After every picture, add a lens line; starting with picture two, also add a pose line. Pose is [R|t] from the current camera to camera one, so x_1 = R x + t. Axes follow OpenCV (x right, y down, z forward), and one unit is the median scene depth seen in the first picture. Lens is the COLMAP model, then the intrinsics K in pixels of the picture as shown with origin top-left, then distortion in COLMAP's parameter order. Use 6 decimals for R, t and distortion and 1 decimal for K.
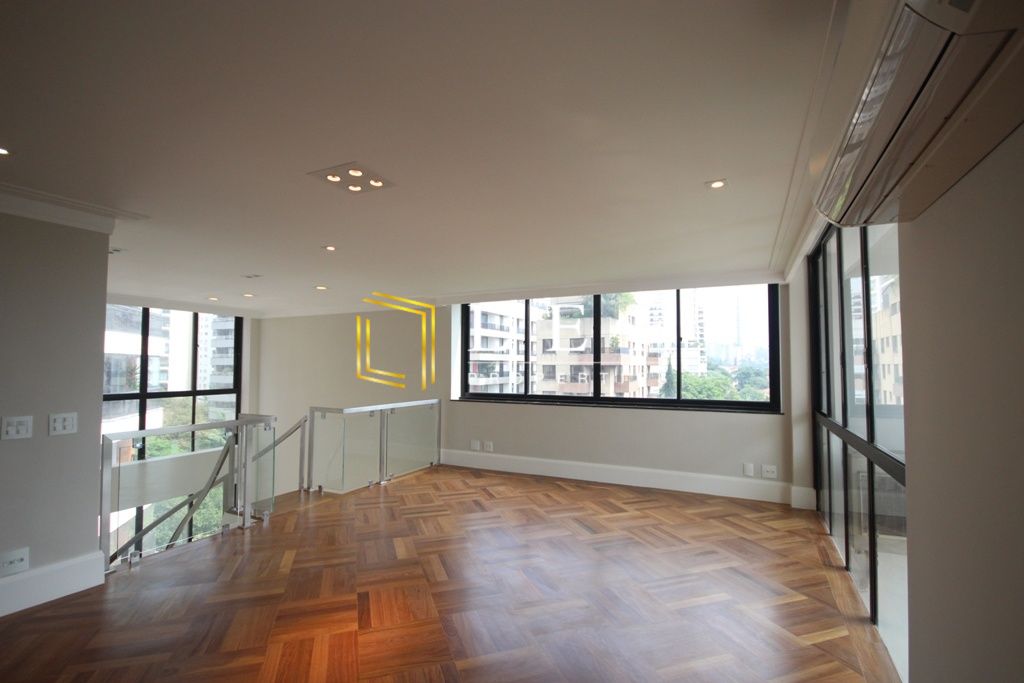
lens RADIAL K [[474.3, 0, 509.7], [0, 474.3, 348.0], [0, 0, 1]] dist [0.001920, 0.000494]
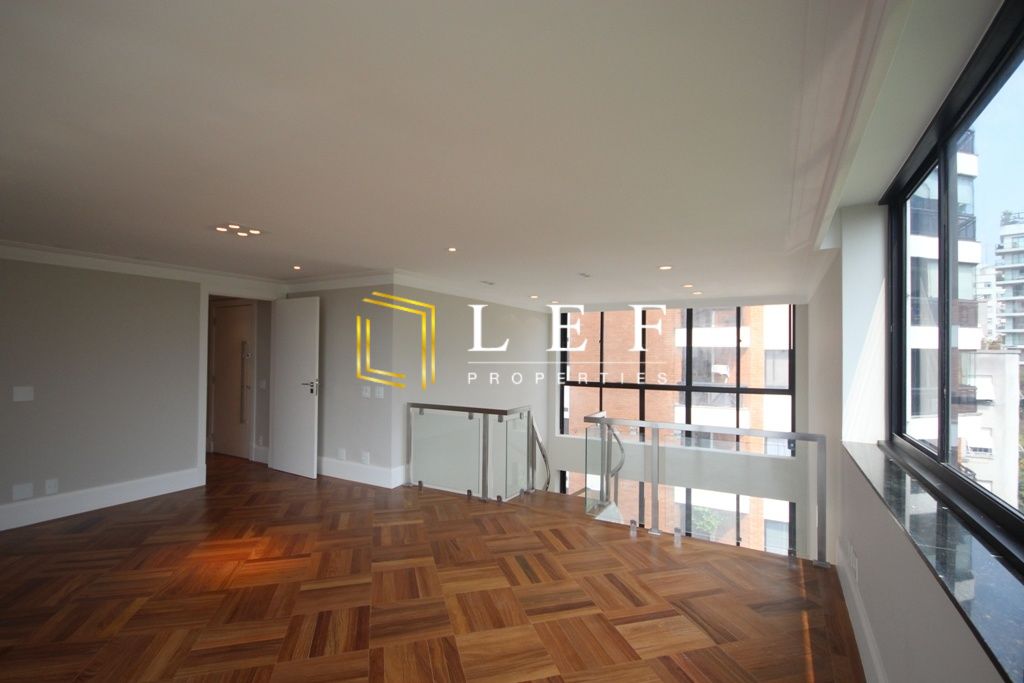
lens RADIAL K [[474.3, 0, 505.9], [0, 474.3, 344.7], [0, 0, 1]] dist [0.001920, 0.000494]
pose [[-0.072335, -0.026851, -0.997019, 0.433746], [0.031037, 0.999093, -0.029159, 0.022196], [0.996897, -0.033054, -0.071436, 0.814345]]
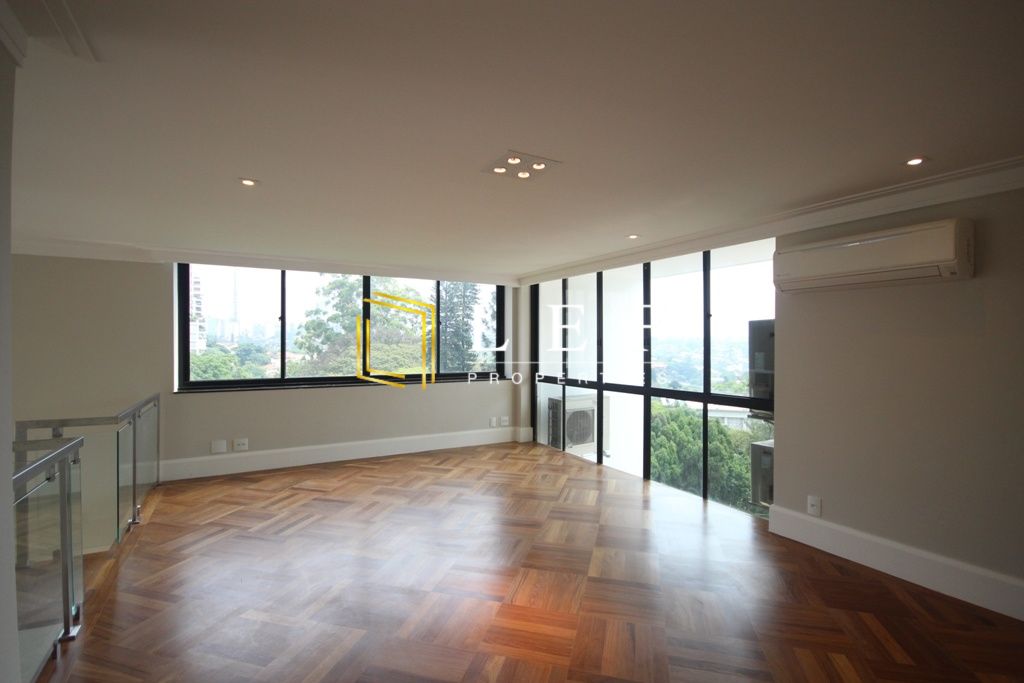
lens RADIAL K [[474.3, 0, 510.2], [0, 474.3, 346.4], [0, 0, 1]] dist [0.001920, 0.000494]
pose [[0.563034, -0.007382, 0.826401, -0.510668], [-0.030764, 0.999080, 0.029884, 0.000014], [-0.825861, -0.042250, 0.562289, 0.185209]]
